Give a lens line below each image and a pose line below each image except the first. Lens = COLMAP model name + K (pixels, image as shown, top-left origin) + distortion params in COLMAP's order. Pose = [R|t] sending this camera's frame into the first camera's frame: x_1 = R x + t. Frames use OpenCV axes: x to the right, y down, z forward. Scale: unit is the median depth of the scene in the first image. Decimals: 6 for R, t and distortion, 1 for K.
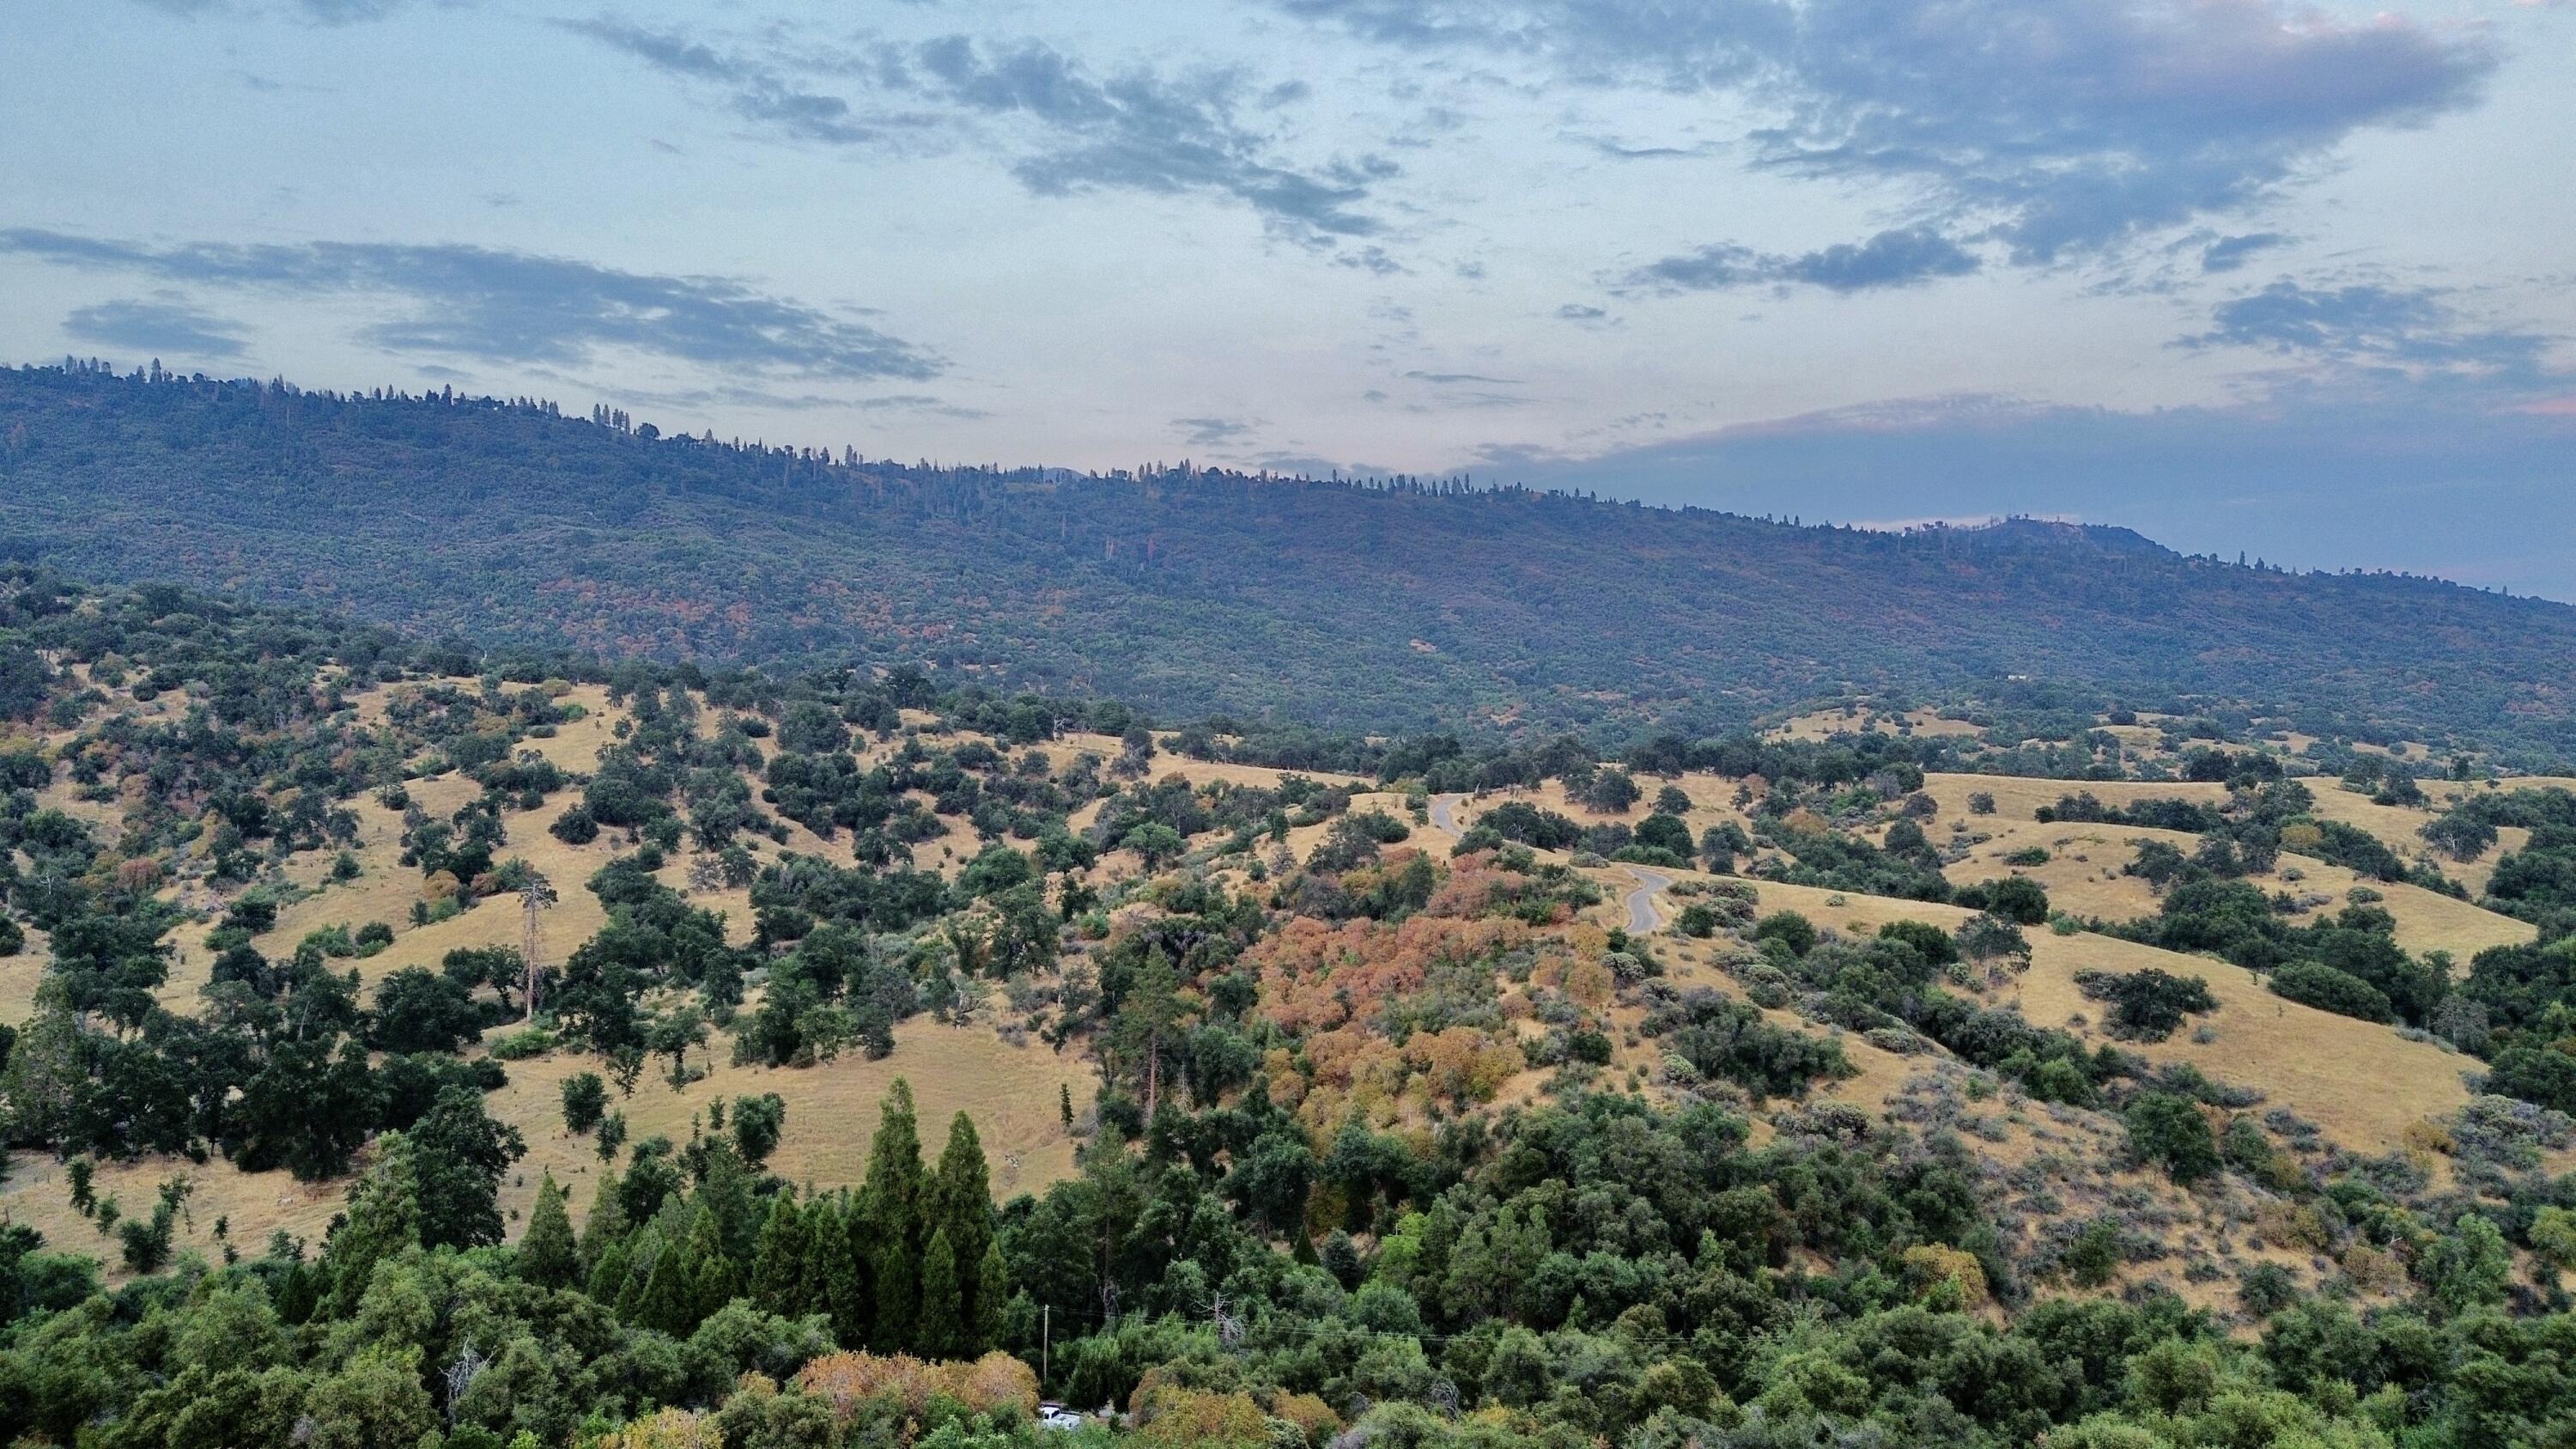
lens RADIAL K [[1815.8, 0, 1289.6], [0, 1815.8, 716.6], [0, 0, 1]] dist [0.089795, -0.096437]
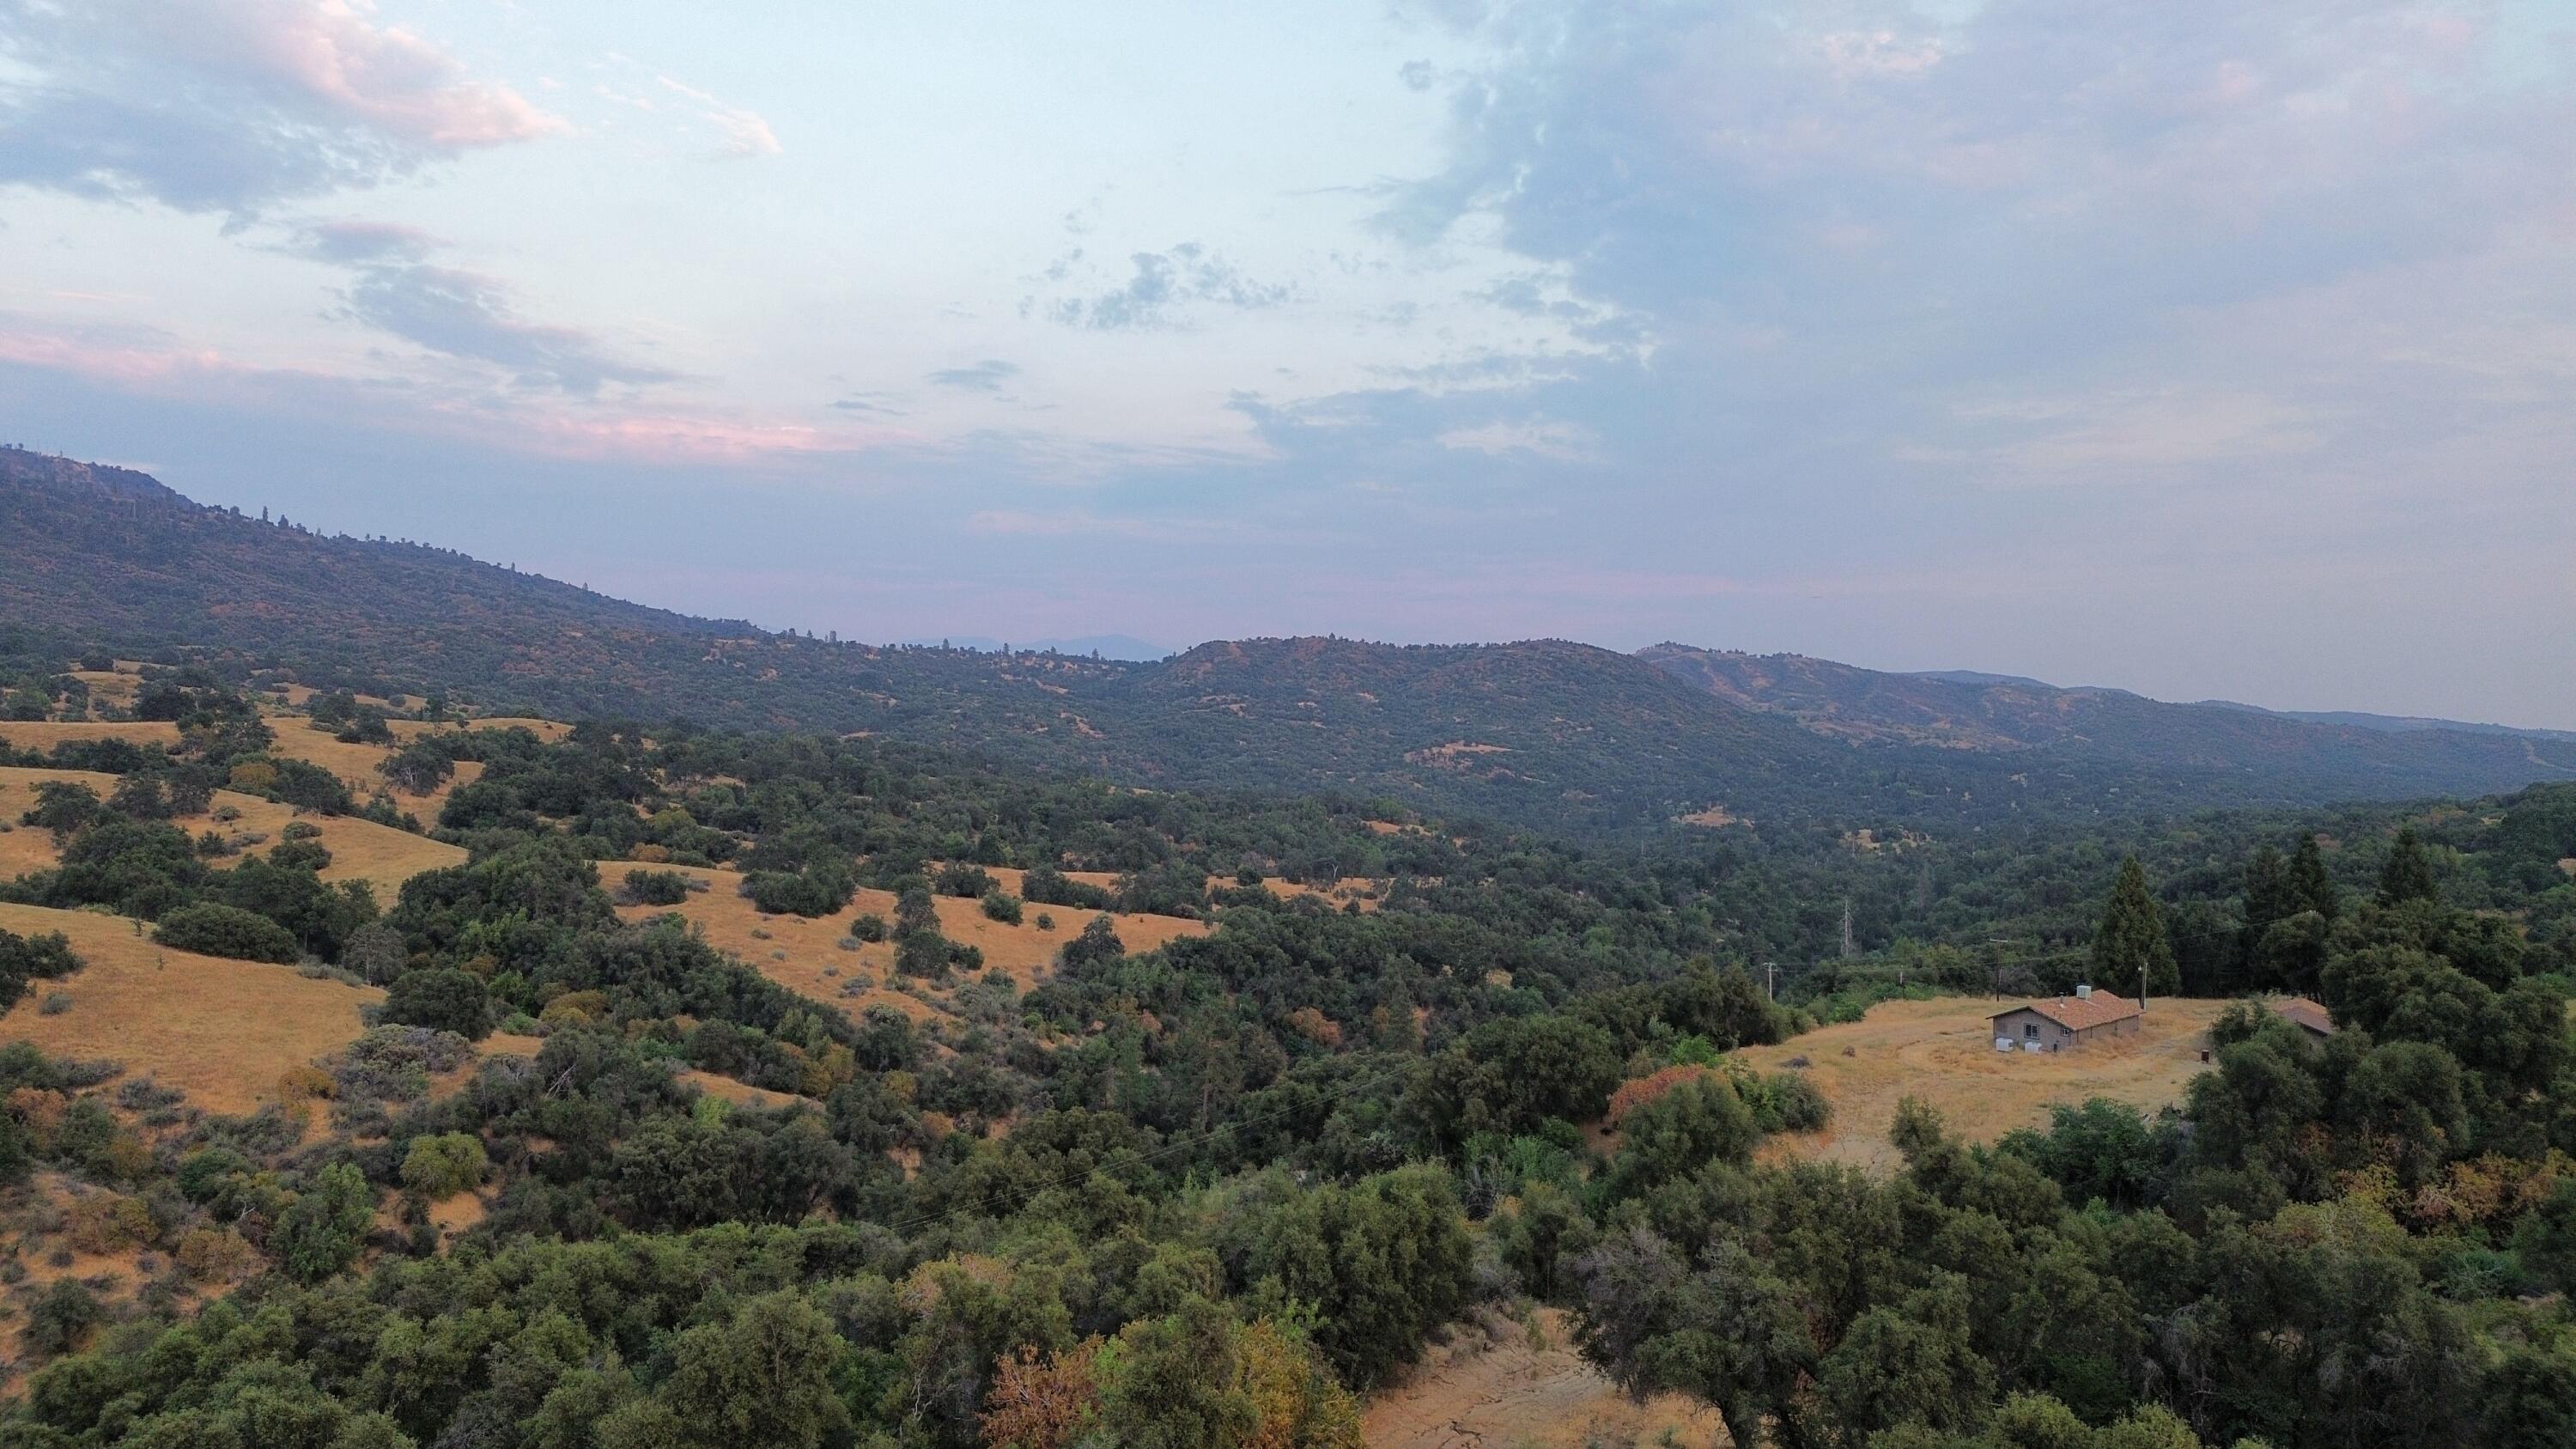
lens RADIAL K [[1815.8, 0, 1289.6], [0, 1815.8, 716.6], [0, 0, 1]] dist [0.089795, -0.096437]
pose [[0.559799, -0.002266, 0.828625, 0.095029], [-0.012225, 0.999865, 0.010993, 0.024023], [-0.828538, -0.016284, 0.559696, 0.079638]]
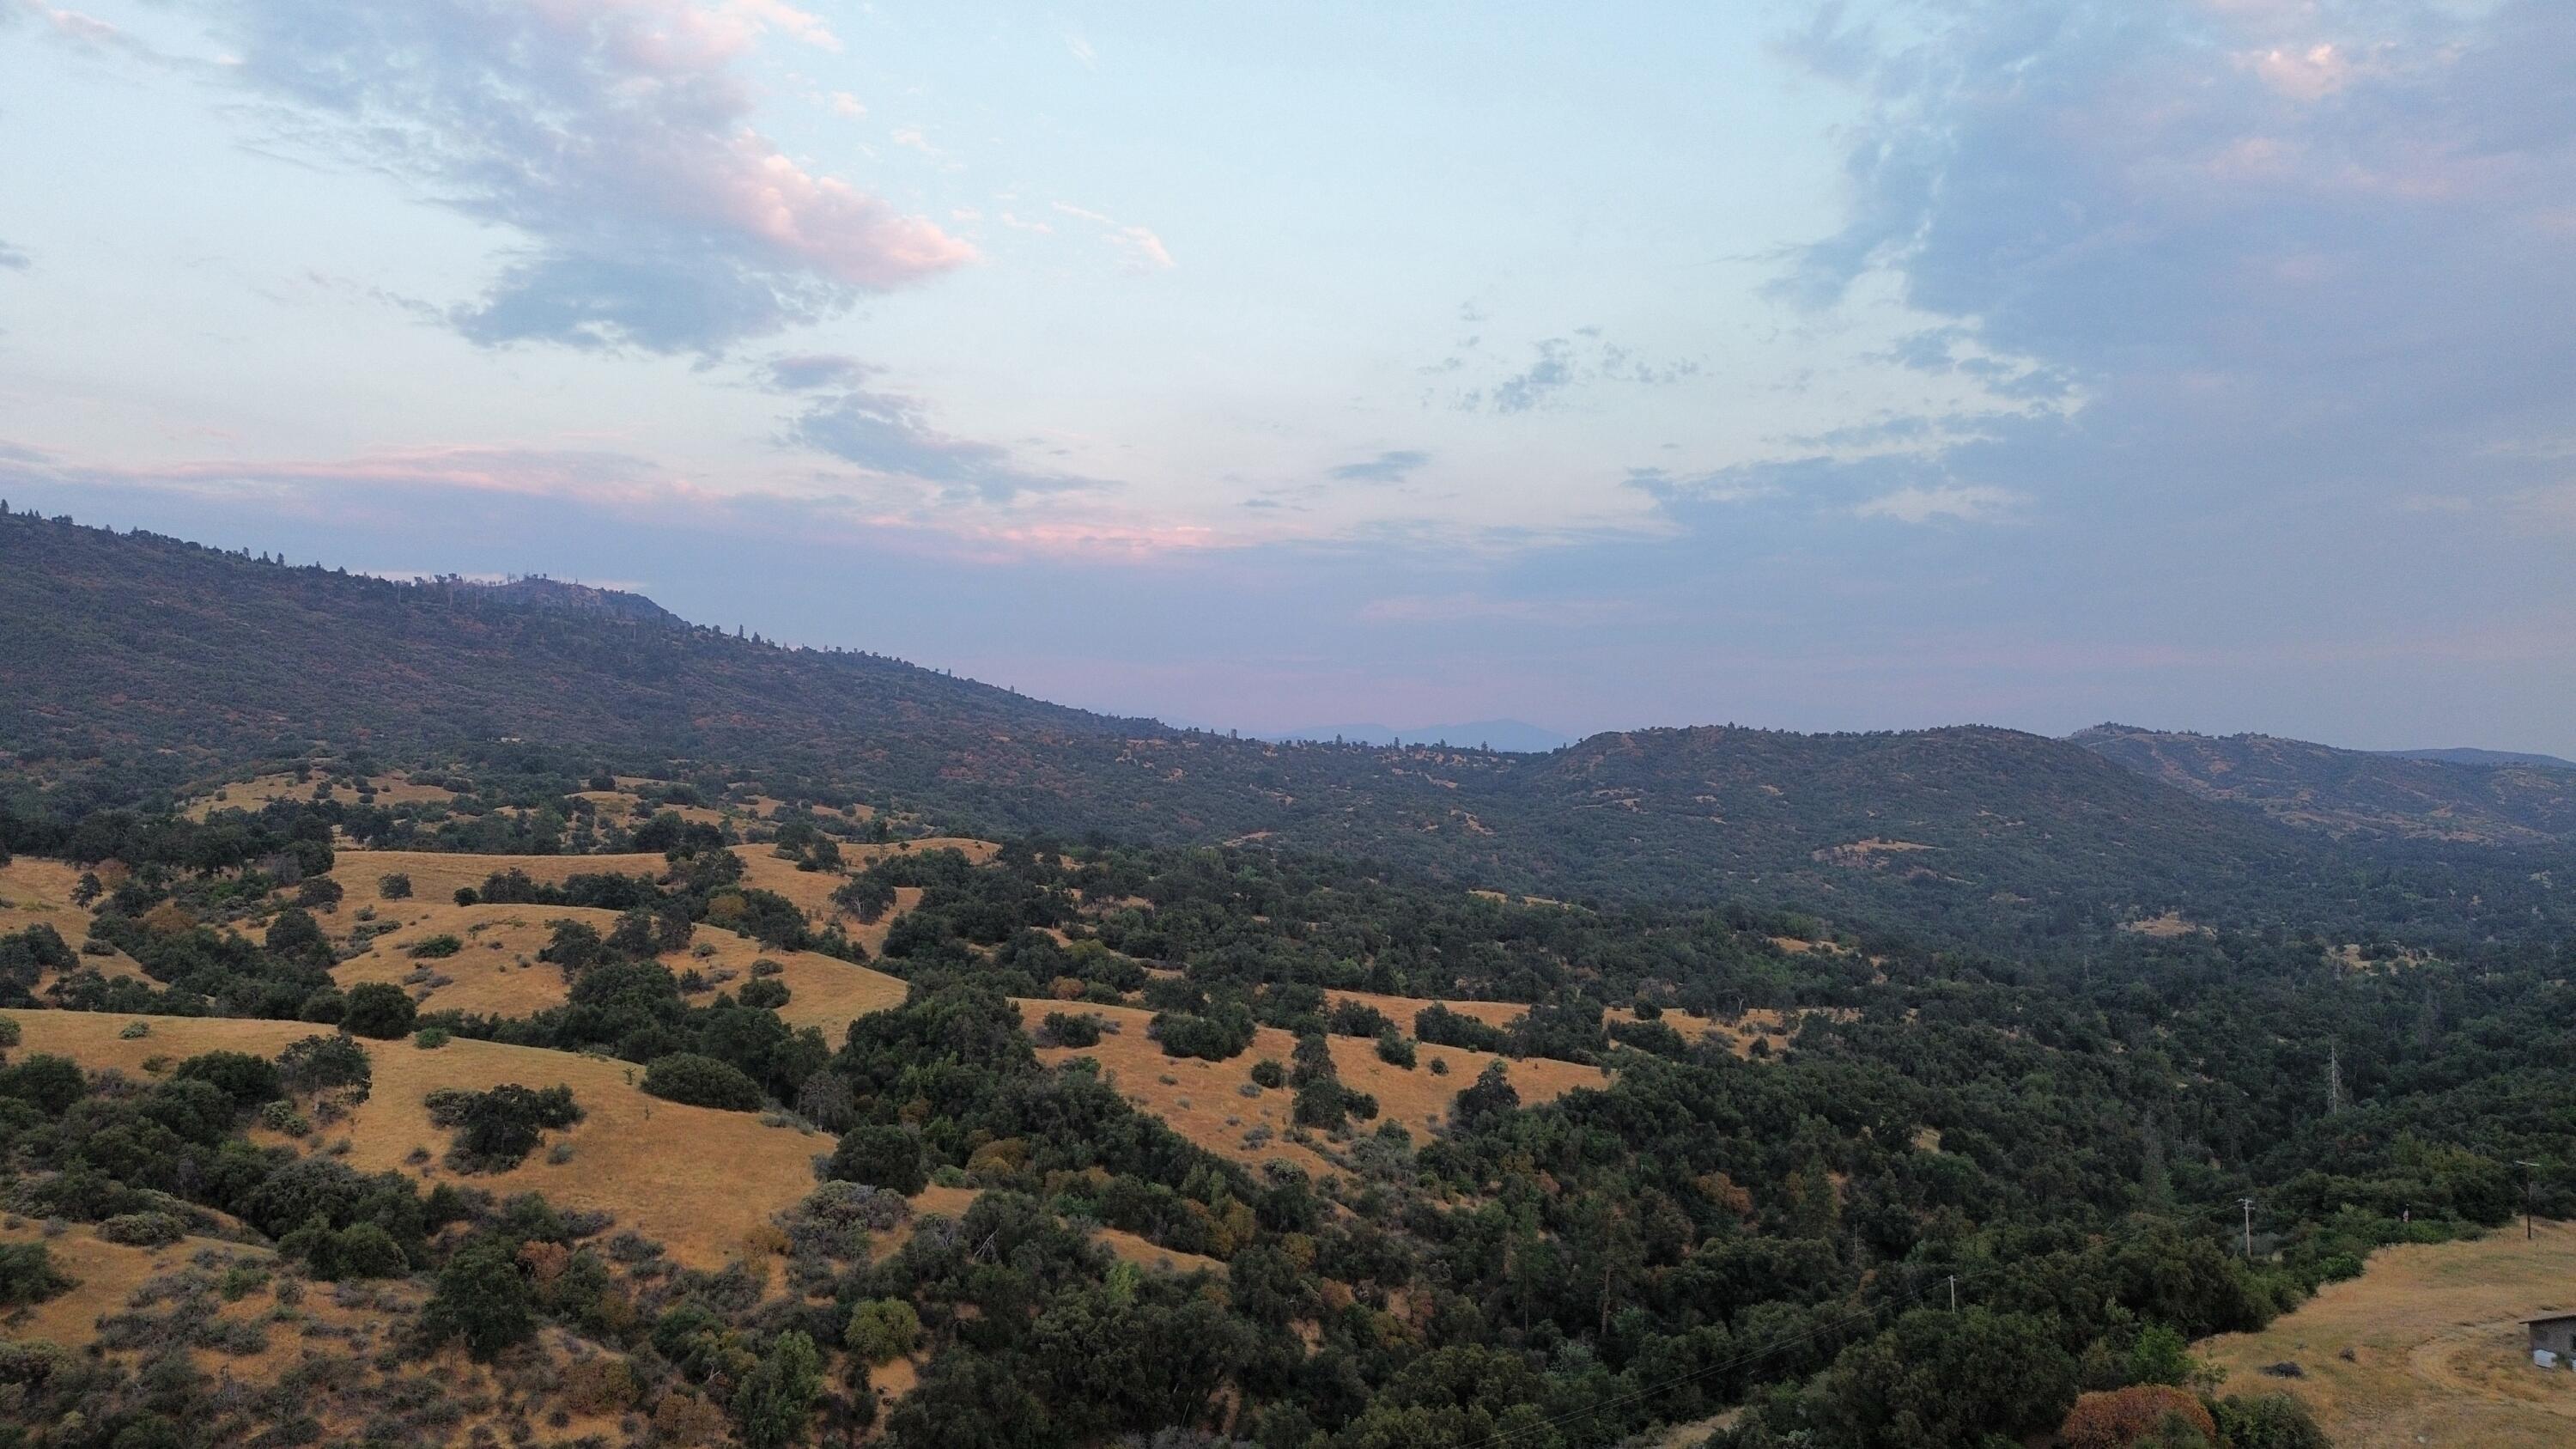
lens RADIAL K [[1815.8, 0, 1289.6], [0, 1815.8, 716.6], [0, 0, 1]] dist [0.089795, -0.096437]
pose [[0.723041, 0.026451, 0.690299, 0.096231], [-0.003791, 0.999404, -0.034325, -0.006983], [-0.690795, 0.022201, 0.722710, 0.080905]]
